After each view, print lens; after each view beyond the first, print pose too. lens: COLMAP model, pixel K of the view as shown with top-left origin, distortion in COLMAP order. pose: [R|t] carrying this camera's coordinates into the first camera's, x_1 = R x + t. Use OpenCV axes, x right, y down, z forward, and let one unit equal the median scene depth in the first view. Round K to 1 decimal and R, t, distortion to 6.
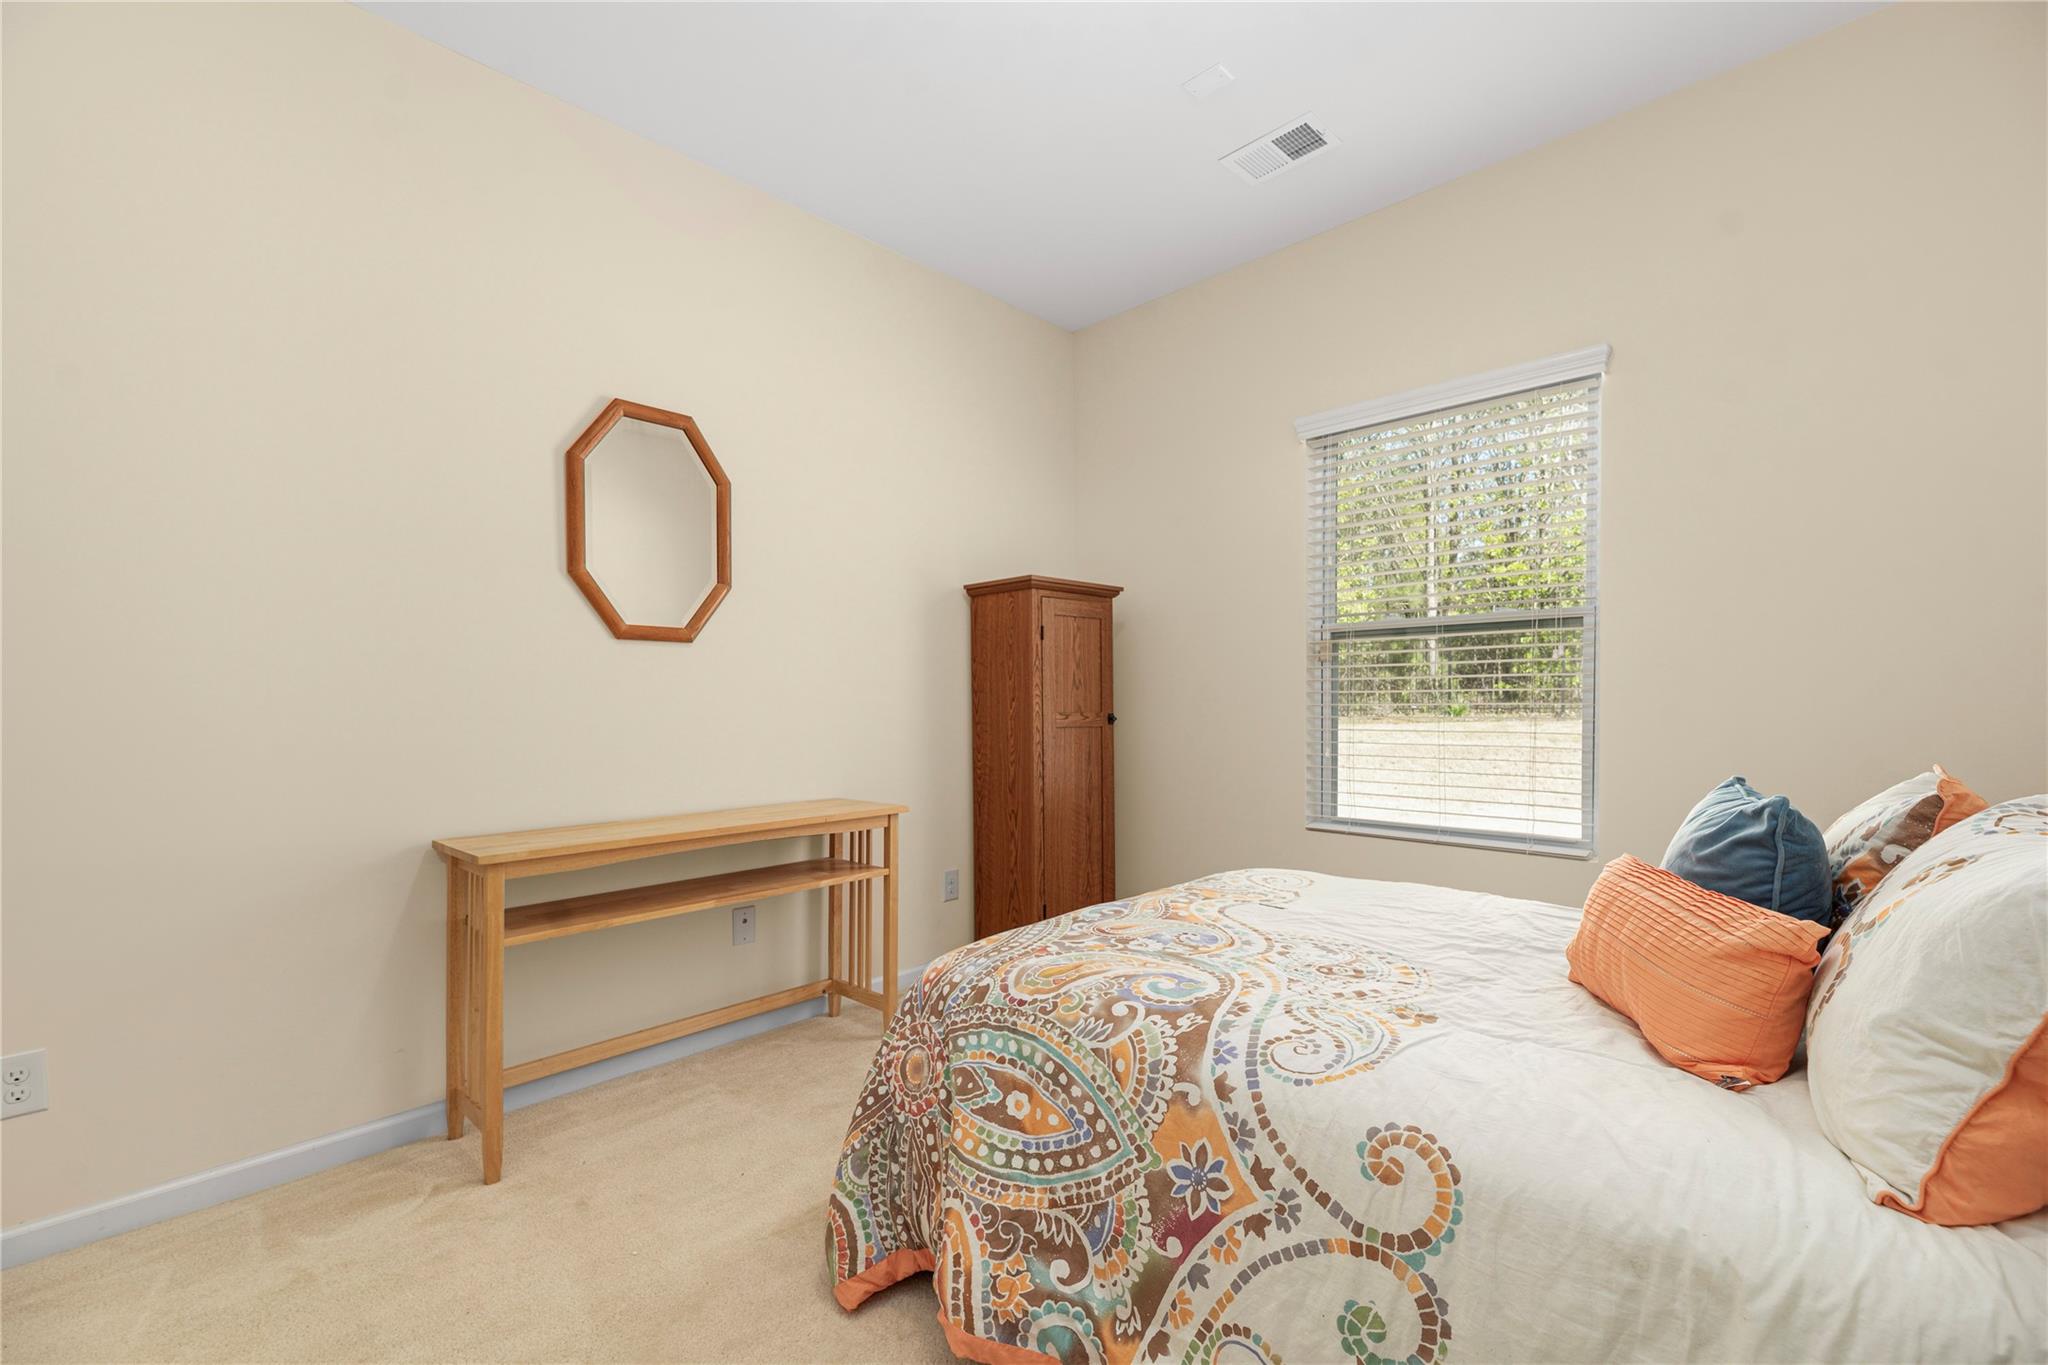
lens RADIAL K [[863.8, 0, 992.2], [0, 863.8, 726.2], [0, 0, 1]] dist [-0.000680, -0.000110]
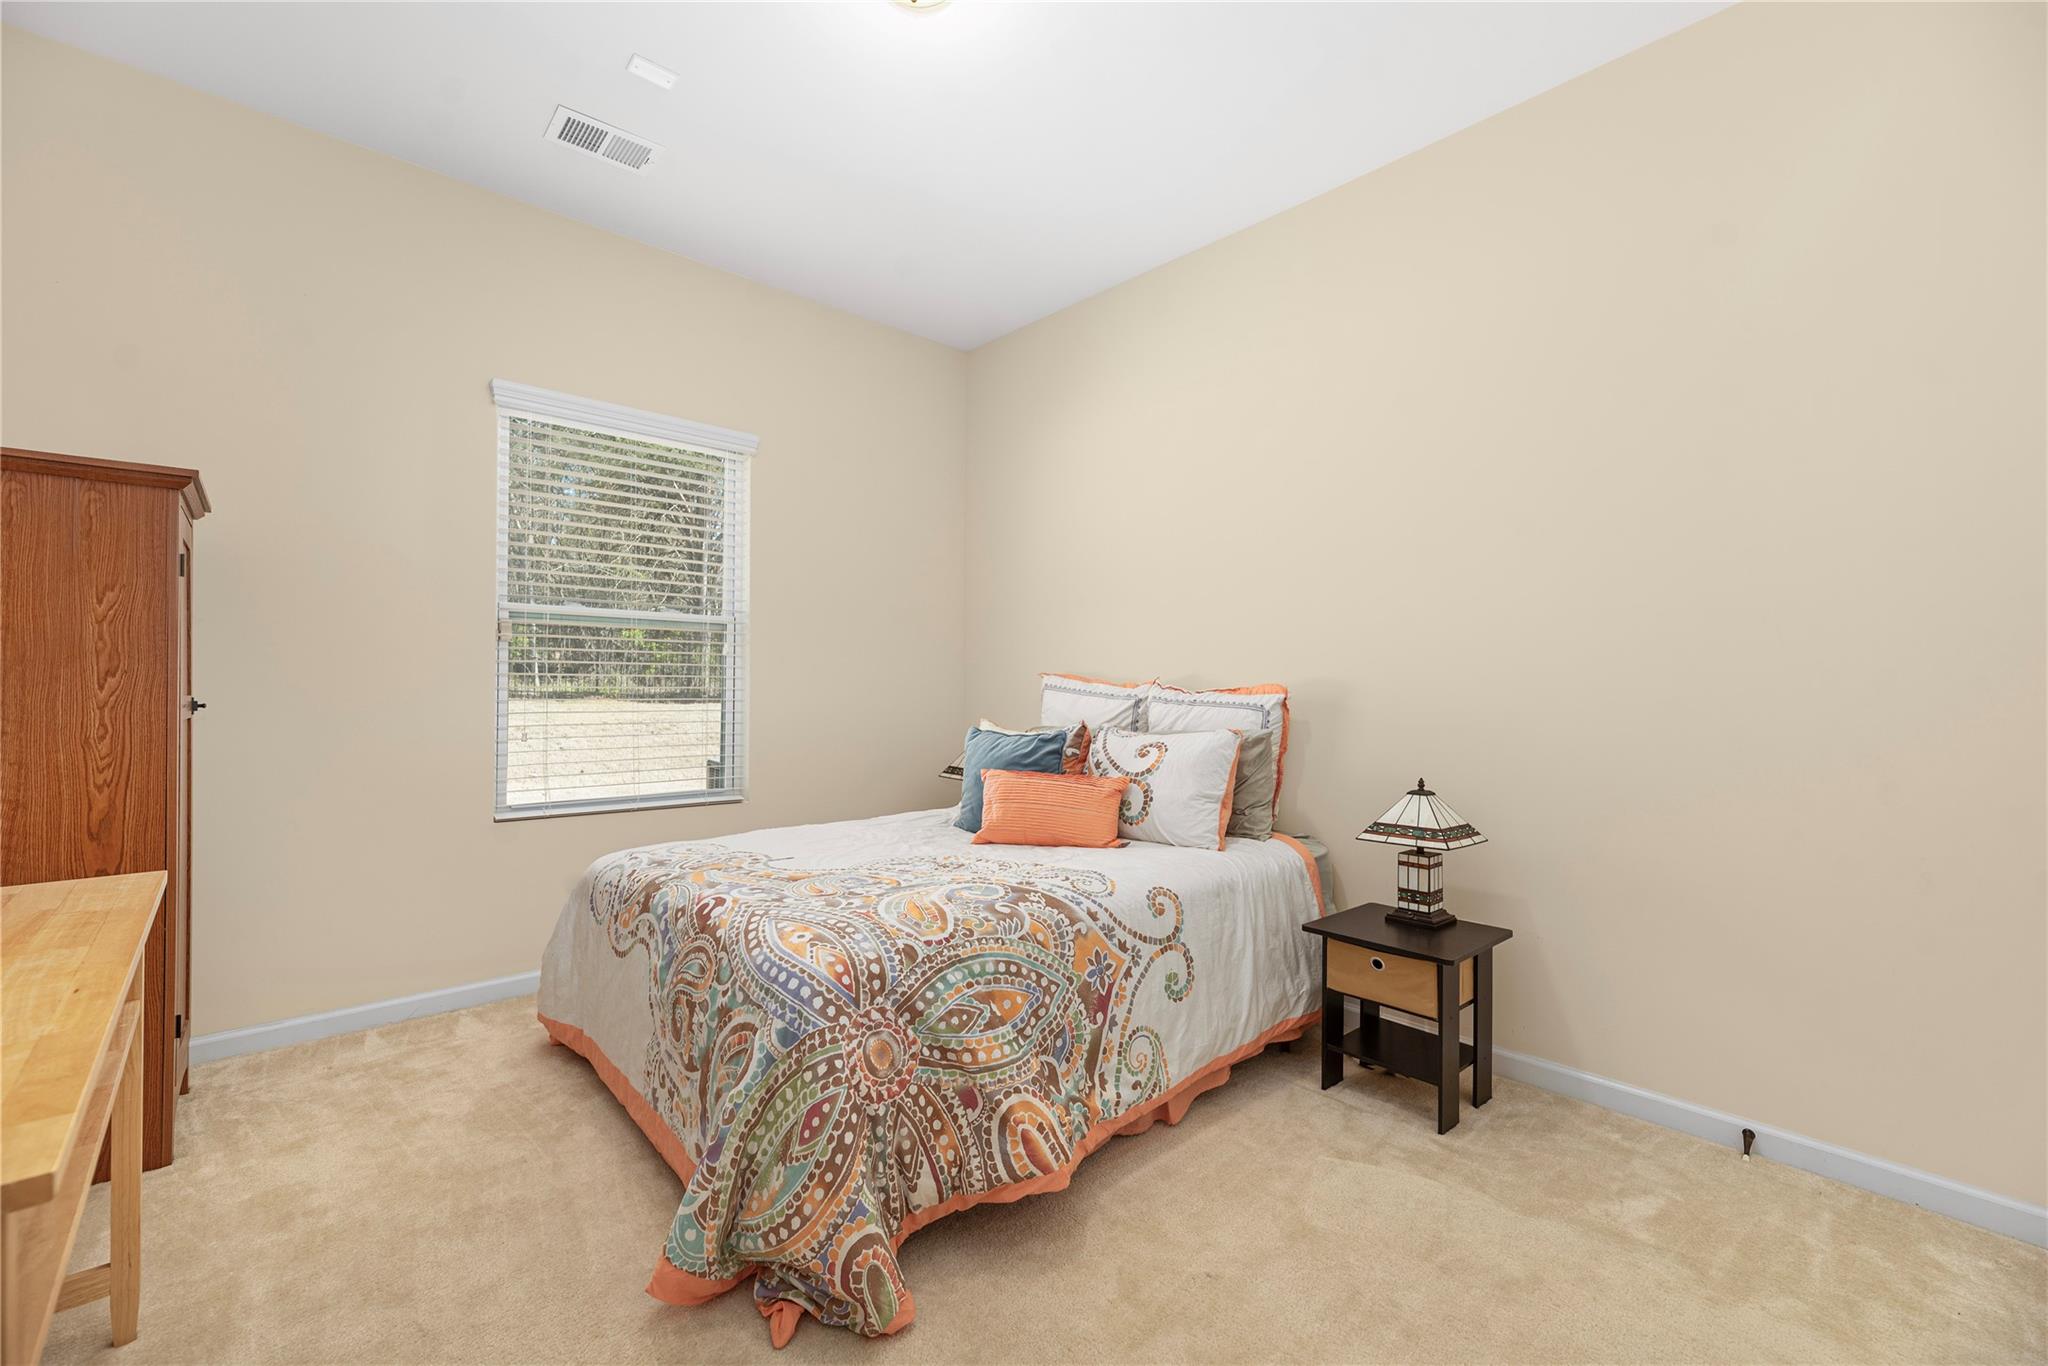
lens RADIAL K [[857.2, 0, 1027.0], [0, 857.2, 671.3], [0, 0, 1]] dist [-0.000708, -0.000181]
pose [[0.046799, 0.025498, 0.998579, -1.238220], [0.019006, 0.999470, -0.026411, -0.015961], [-0.998723, 0.020215, 0.046289, 0.897736]]
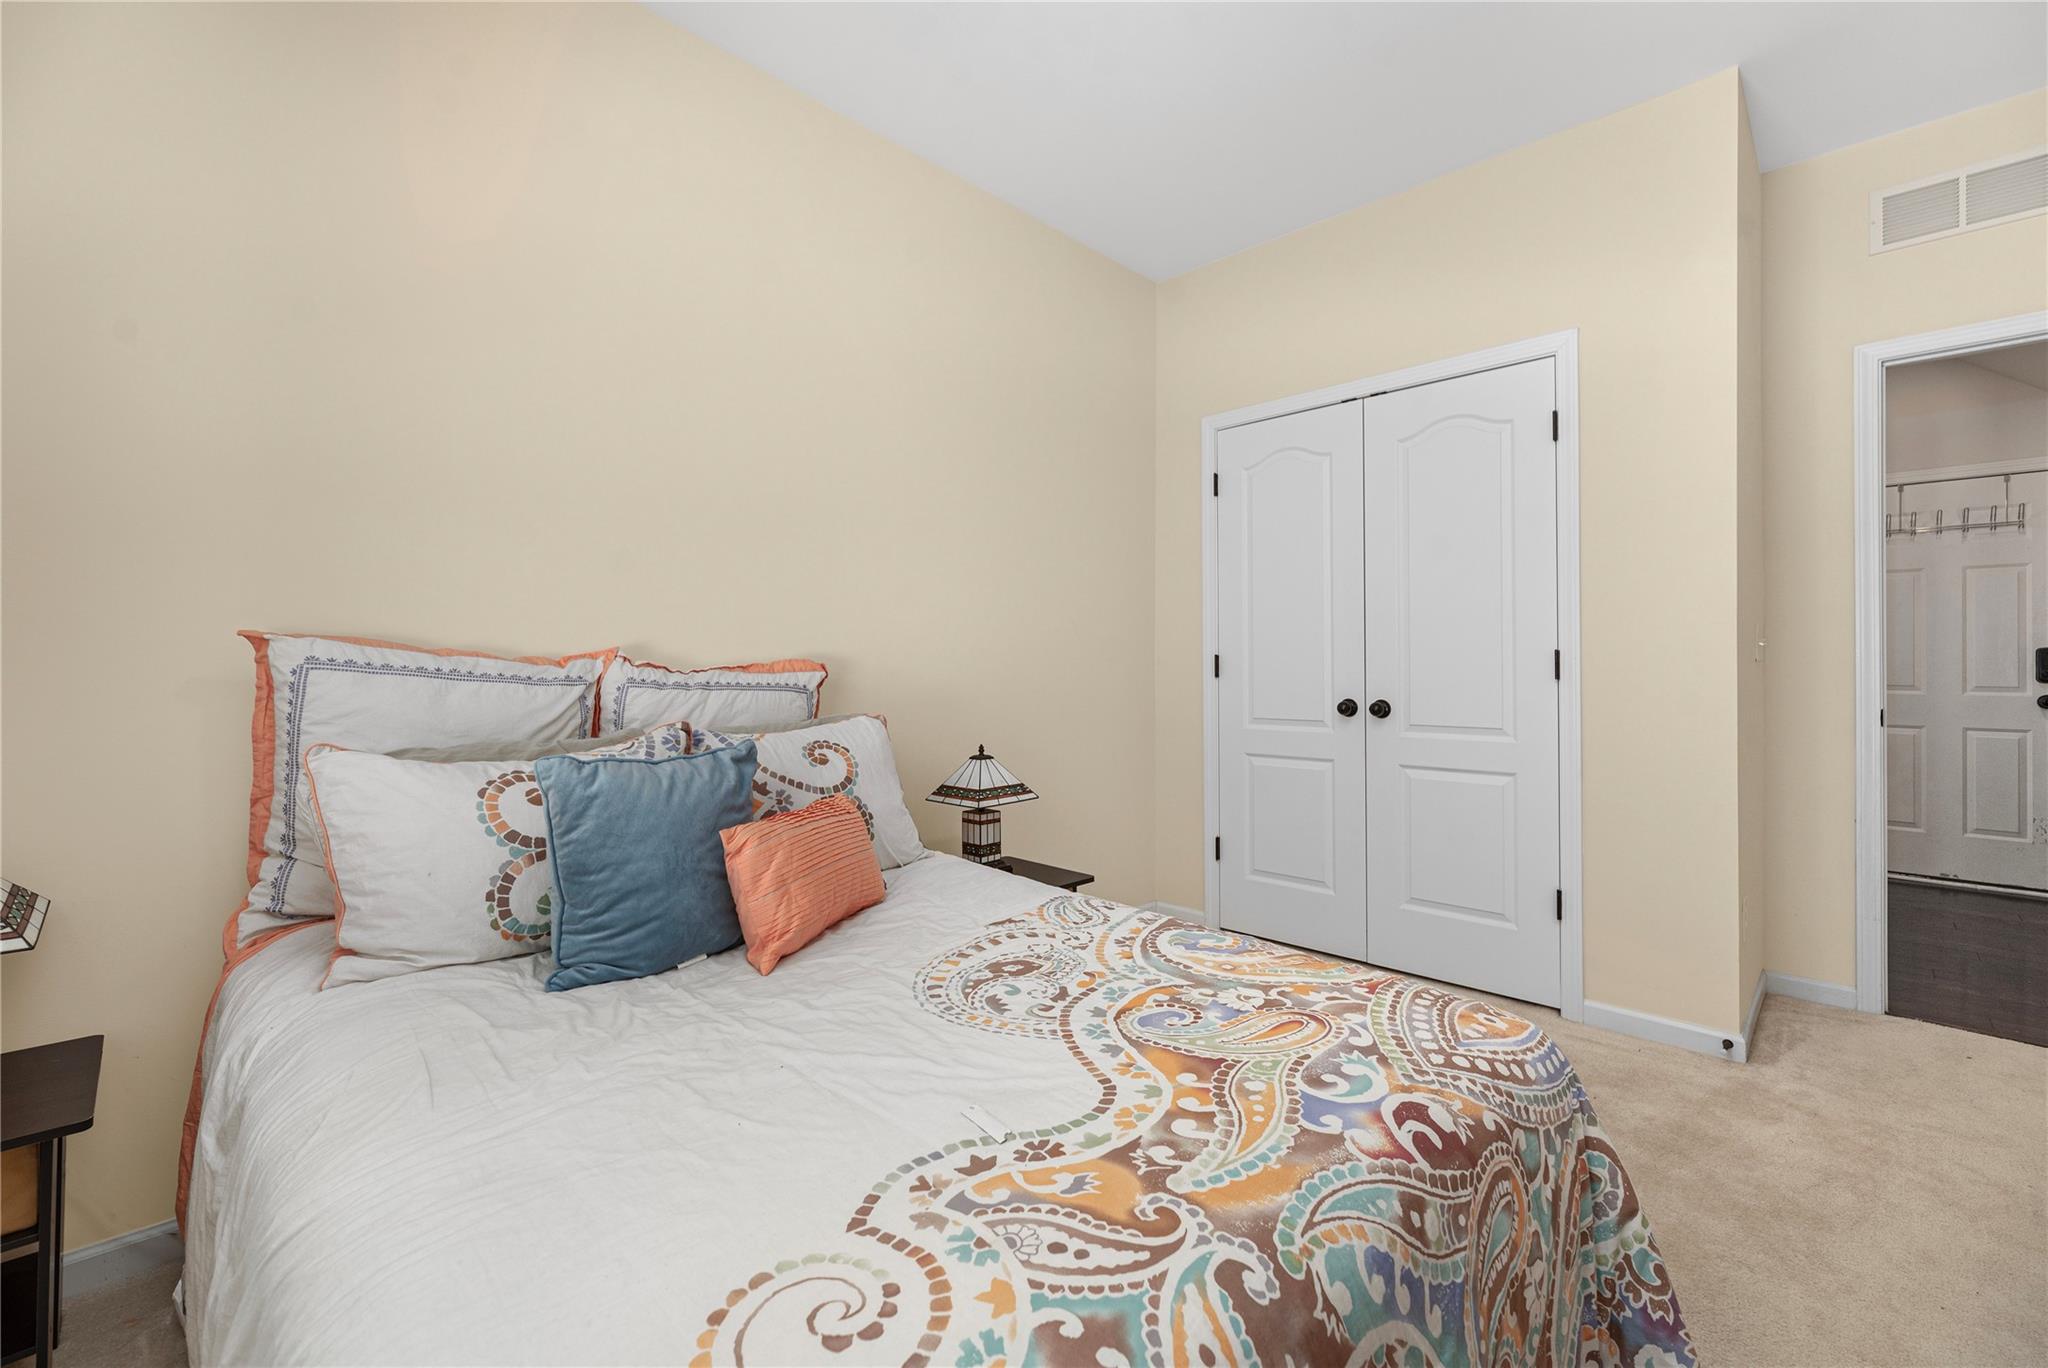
lens RADIAL K [[857.2, 0, 1027.0], [0, 857.2, 672.3], [0, 0, 1]] dist [-0.000708, -0.000181]
pose [[-0.999879, 0.000149, -0.015575, 0.462278], [-0.000329, 0.999528, 0.030713, -0.058220], [0.015572, 0.030714, -0.999407, 2.138794]]
